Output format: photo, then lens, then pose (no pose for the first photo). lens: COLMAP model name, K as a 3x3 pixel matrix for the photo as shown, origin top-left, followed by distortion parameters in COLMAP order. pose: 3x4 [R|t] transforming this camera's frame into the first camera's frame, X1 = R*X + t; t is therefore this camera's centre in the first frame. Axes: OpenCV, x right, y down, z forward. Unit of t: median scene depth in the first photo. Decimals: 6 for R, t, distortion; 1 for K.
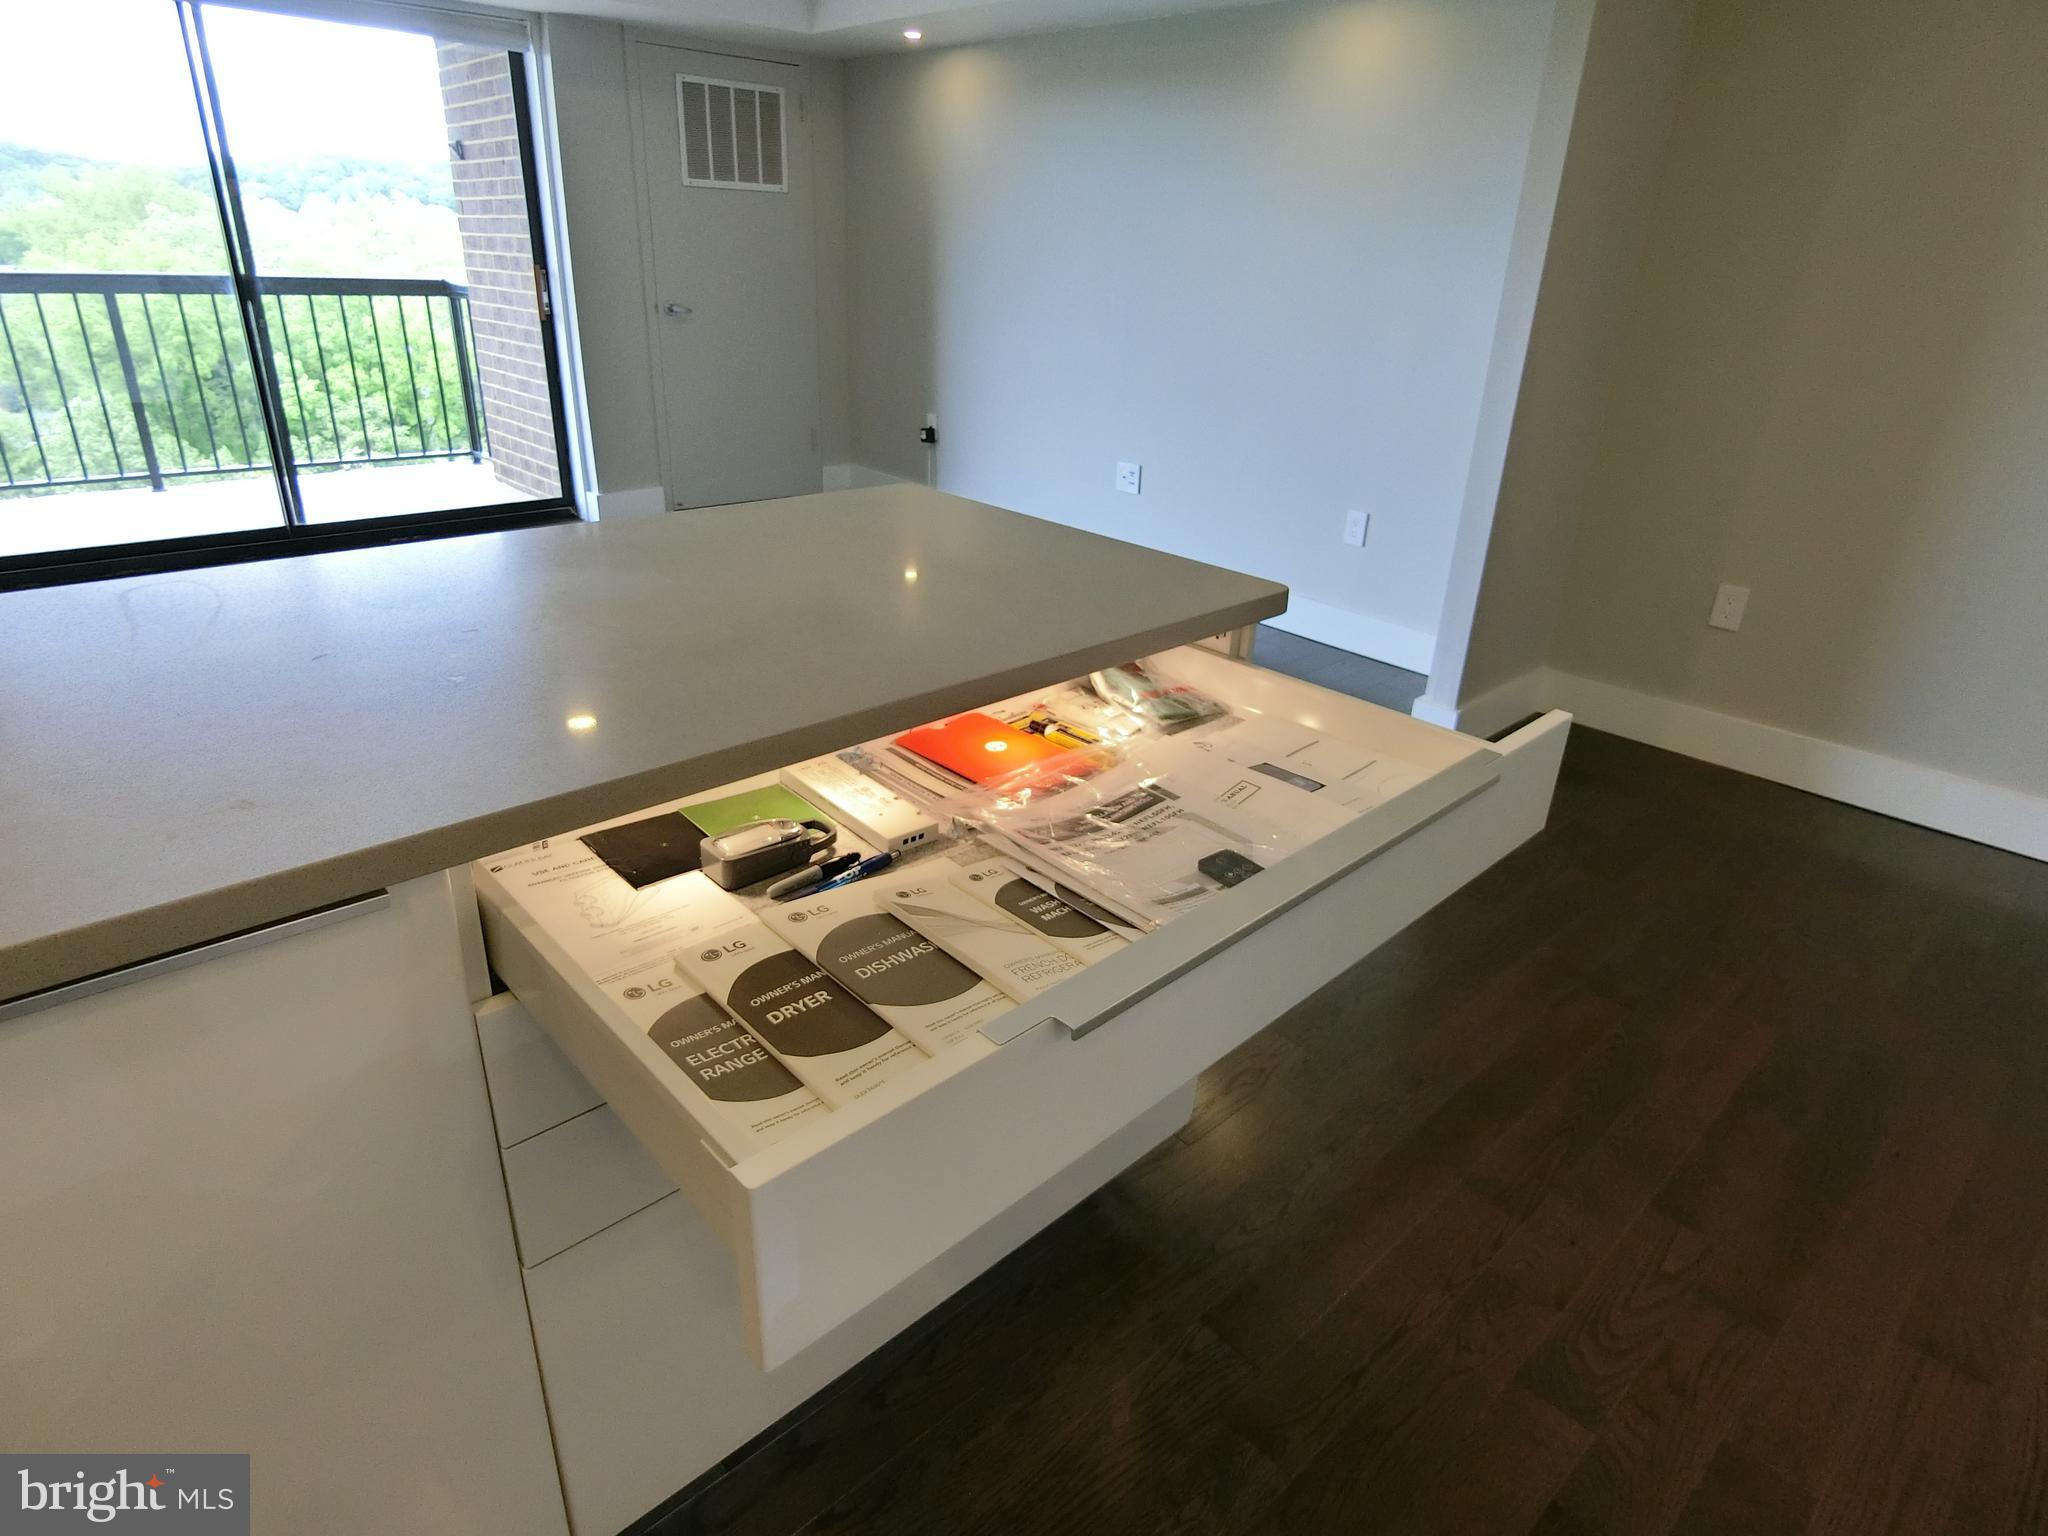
lens RADIAL K [[1132.6, 0, 1020.5], [0, 1132.6, 753.4], [0, 0, 1]] dist [-0.020062, 0.001850]
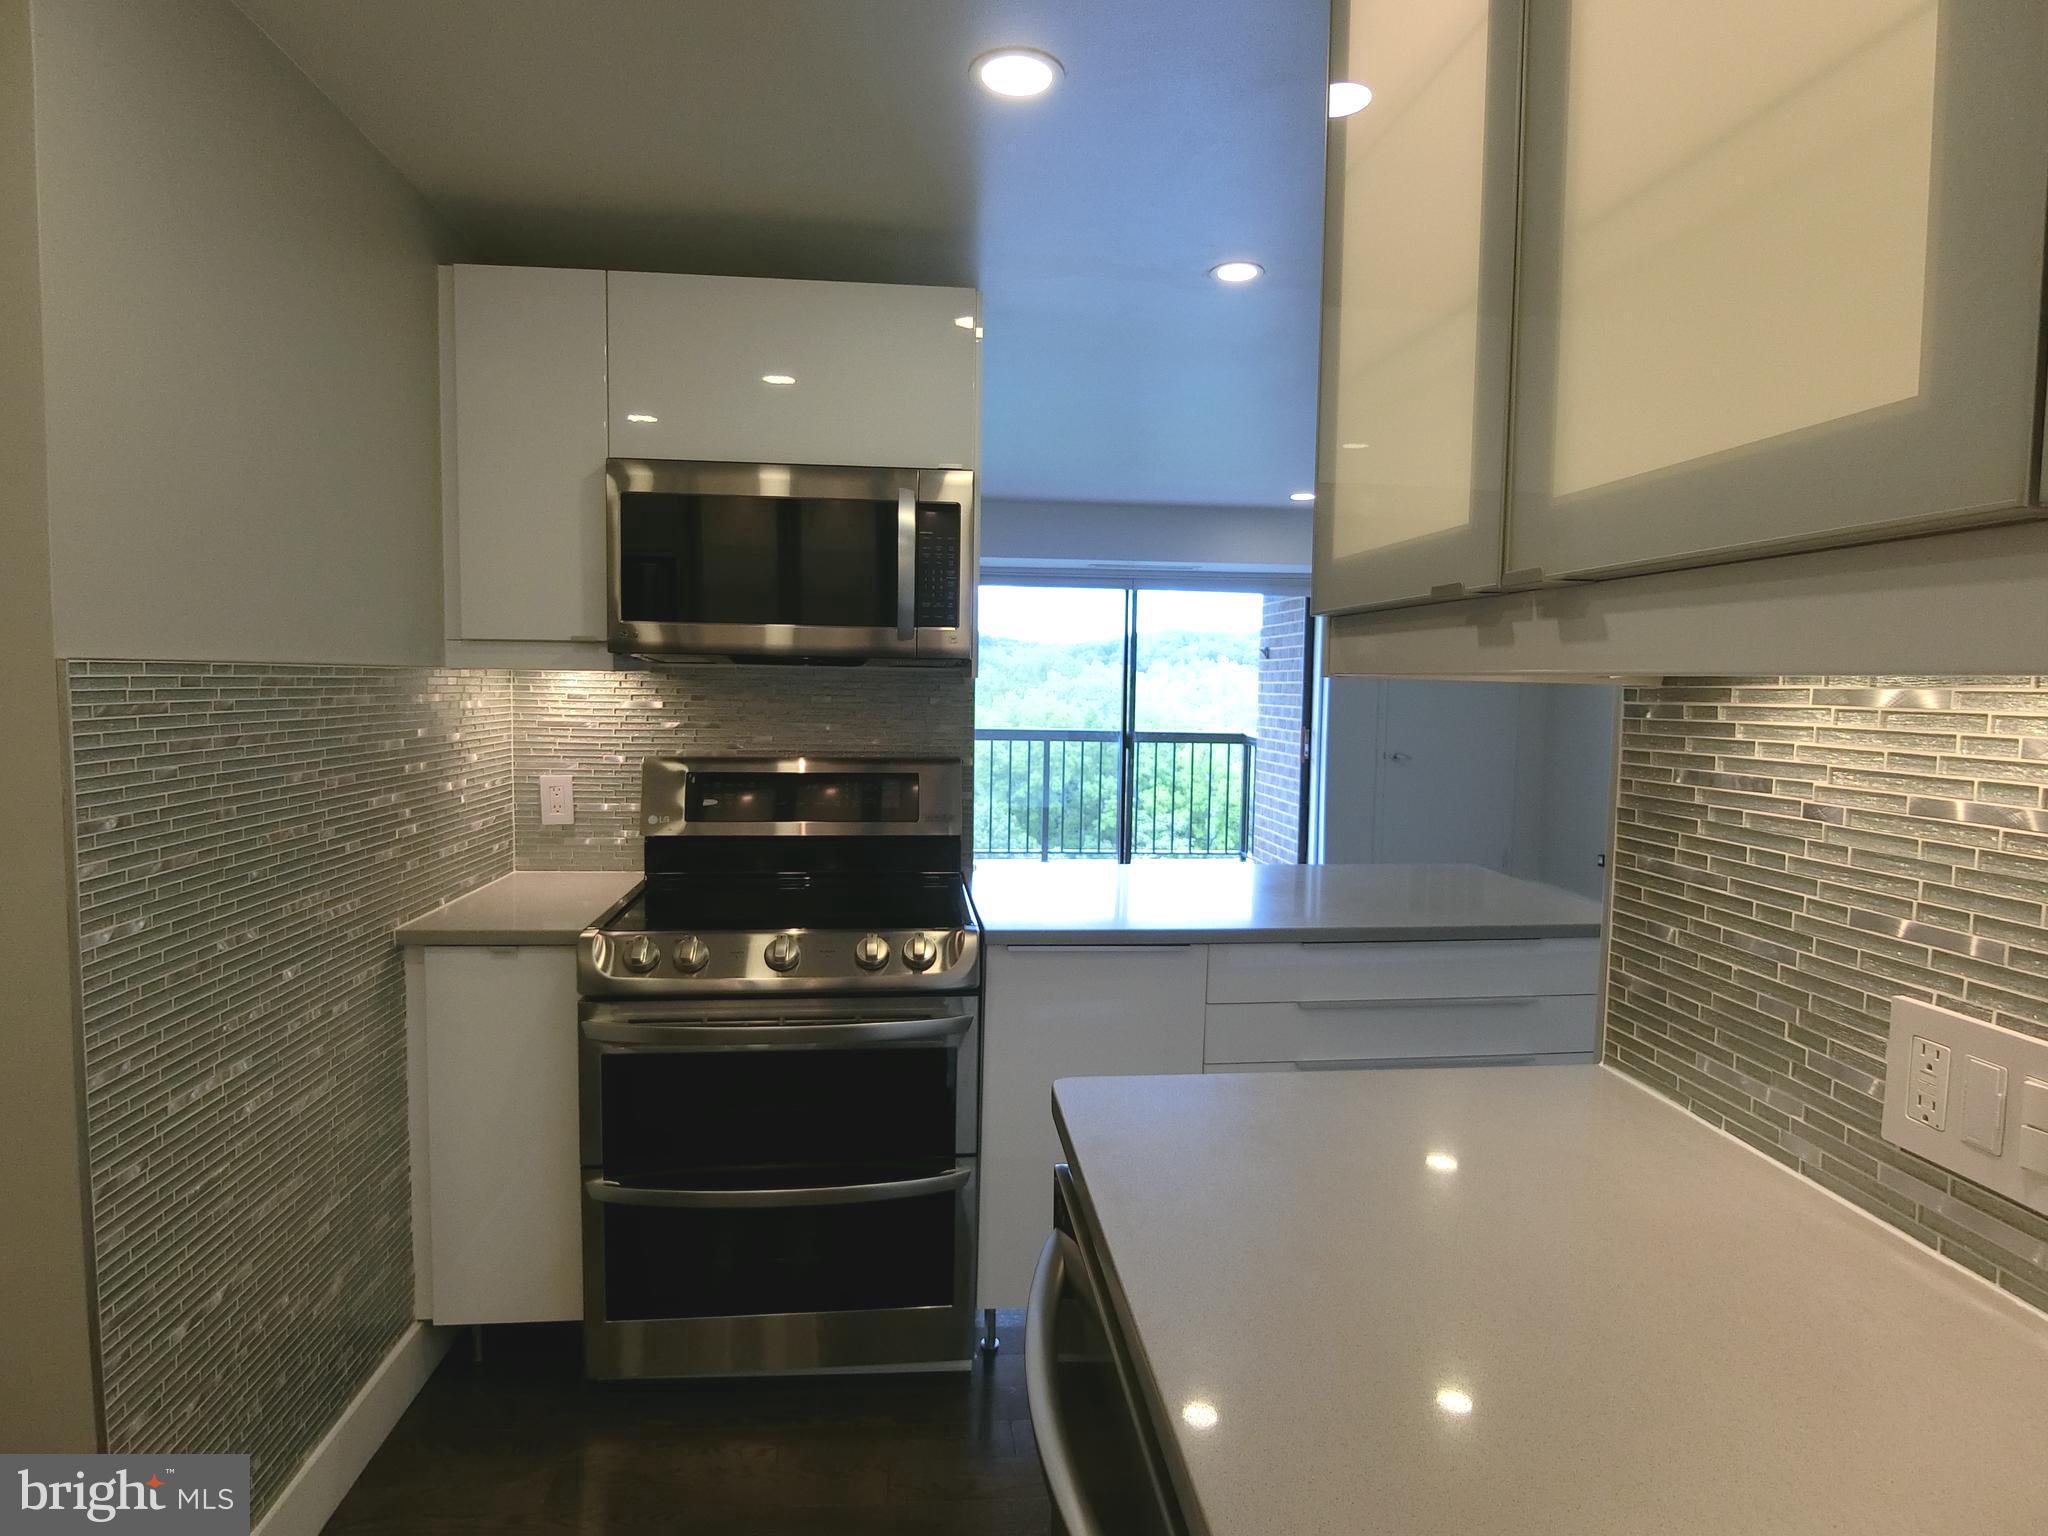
lens RADIAL K [[1132.6, 0, 1028.8], [0, 1132.6, 765.0], [0, 0, 1]] dist [-0.020062, 0.001850]
pose [[0.808244, 0.018123, -0.588569, 0.126343], [-0.225614, 0.932782, -0.281098, 0.089212], [0.543912, 0.359985, 0.758004, -0.248117]]
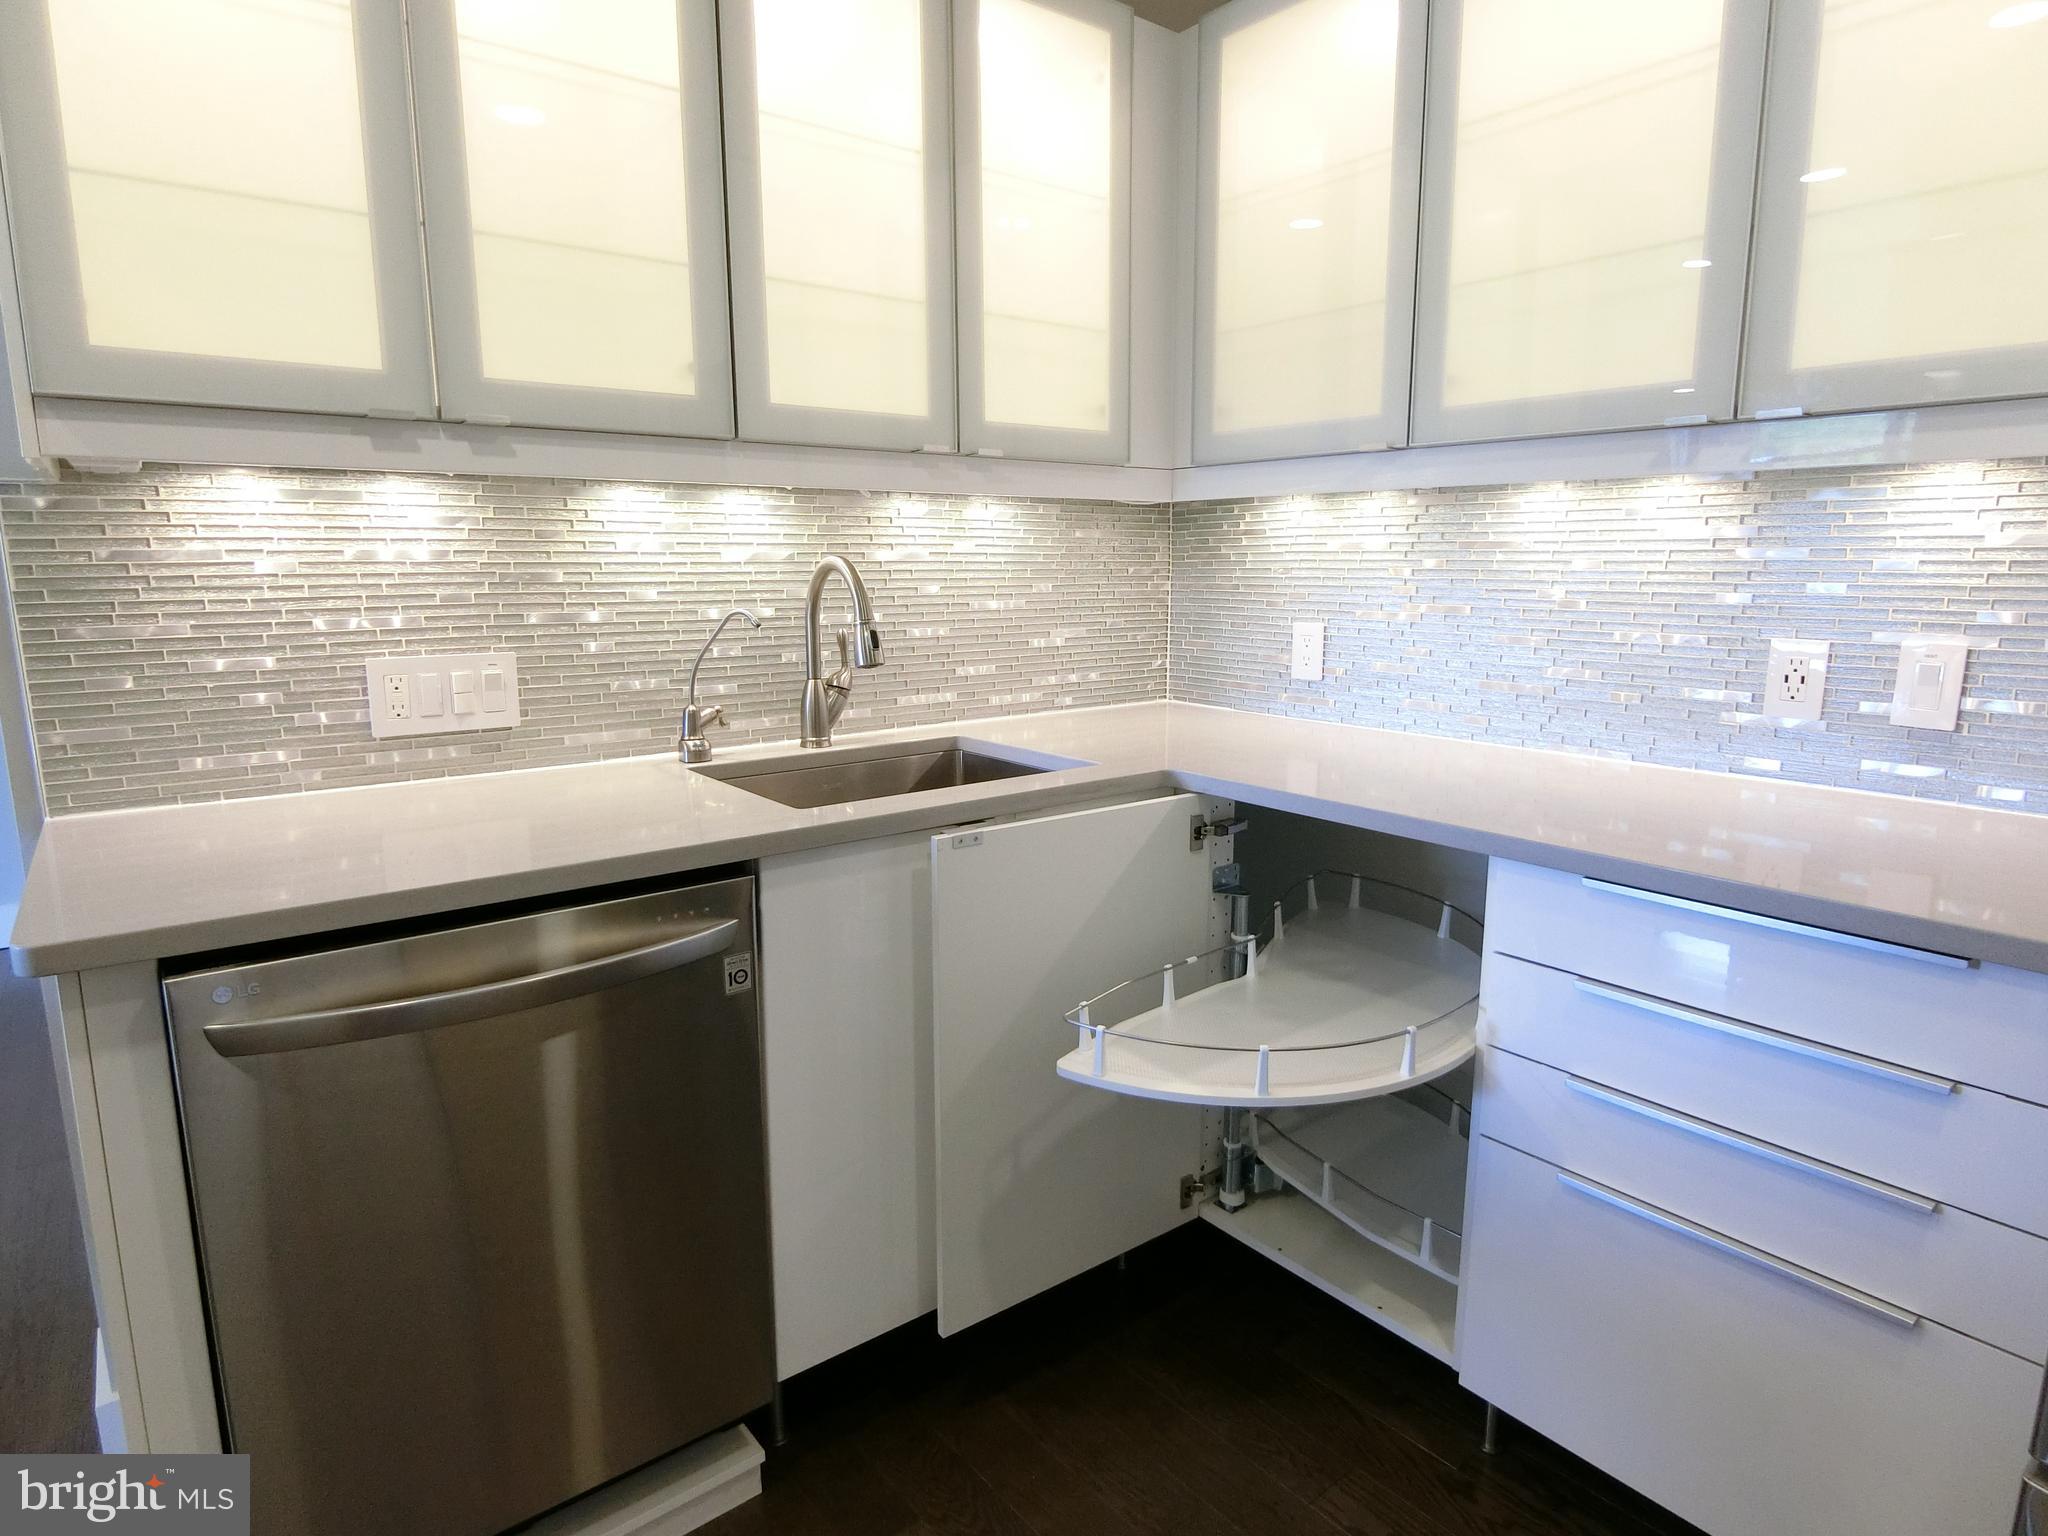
lens RADIAL K [[1132.6, 0, 1032.0], [0, 1132.6, 762.7], [0, 0, 1]] dist [-0.020062, 0.001850]
pose [[0.059393, -0.210779, 0.975728, -0.175522], [0.409373, 0.896621, 0.168772, 0.093856], [-0.910432, 0.389413, 0.139540, -0.237794]]
